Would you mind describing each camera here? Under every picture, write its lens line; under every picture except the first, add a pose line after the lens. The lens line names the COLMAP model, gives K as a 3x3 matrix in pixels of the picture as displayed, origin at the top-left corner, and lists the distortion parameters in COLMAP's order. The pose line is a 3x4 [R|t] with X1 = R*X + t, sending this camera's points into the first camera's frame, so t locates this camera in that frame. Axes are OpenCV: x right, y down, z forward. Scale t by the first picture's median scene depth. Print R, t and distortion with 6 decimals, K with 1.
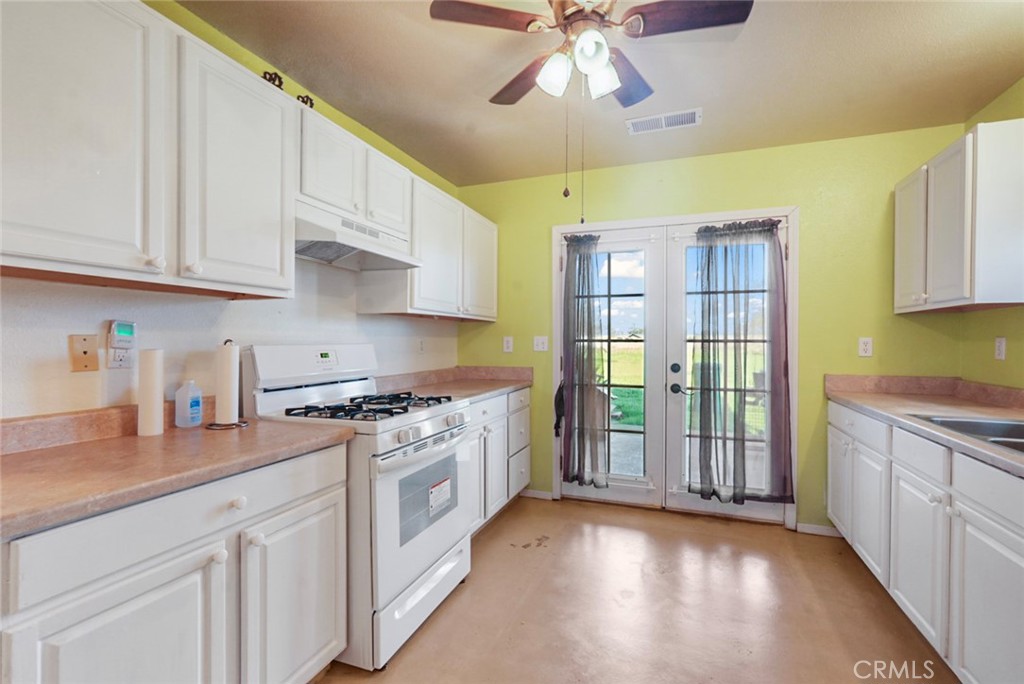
lens RADIAL K [[461.3, 0, 510.2], [0, 461.3, 342.6], [0, 0, 1]] dist [-0.005364, -0.000293]
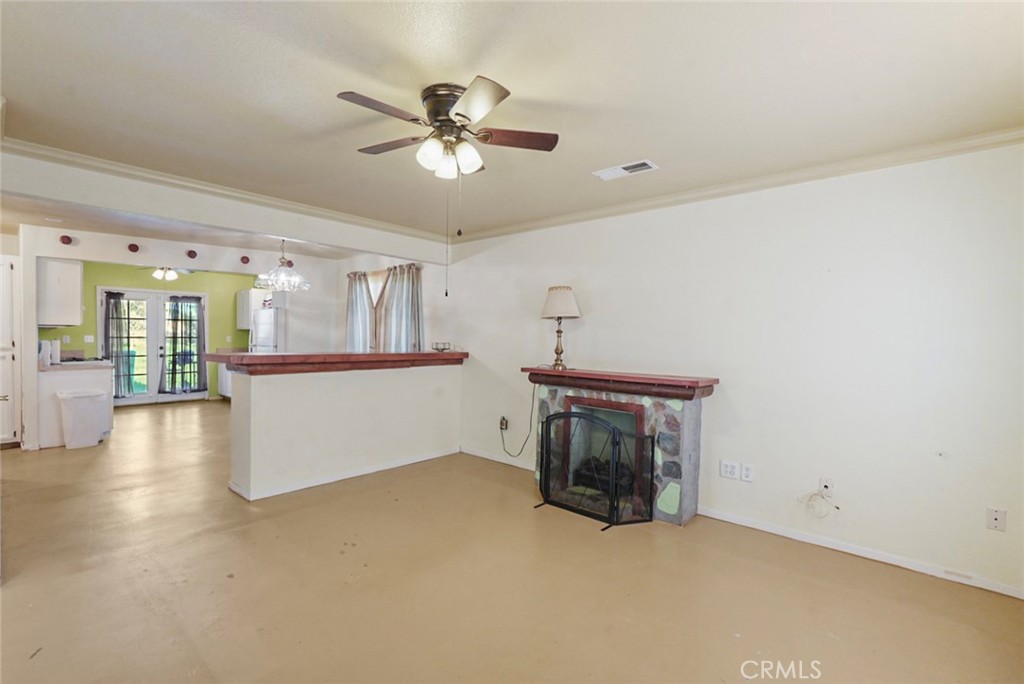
lens RADIAL K [[461.3, 0, 508.6], [0, 461.3, 345.2], [0, 0, 1]] dist [-0.005364, -0.000293]
pose [[0.356665, -0.021214, 0.933991, -1.395960], [-0.001614, 0.999727, 0.023323, -0.024281], [-0.934231, -0.009826, 0.356533, -1.795534]]
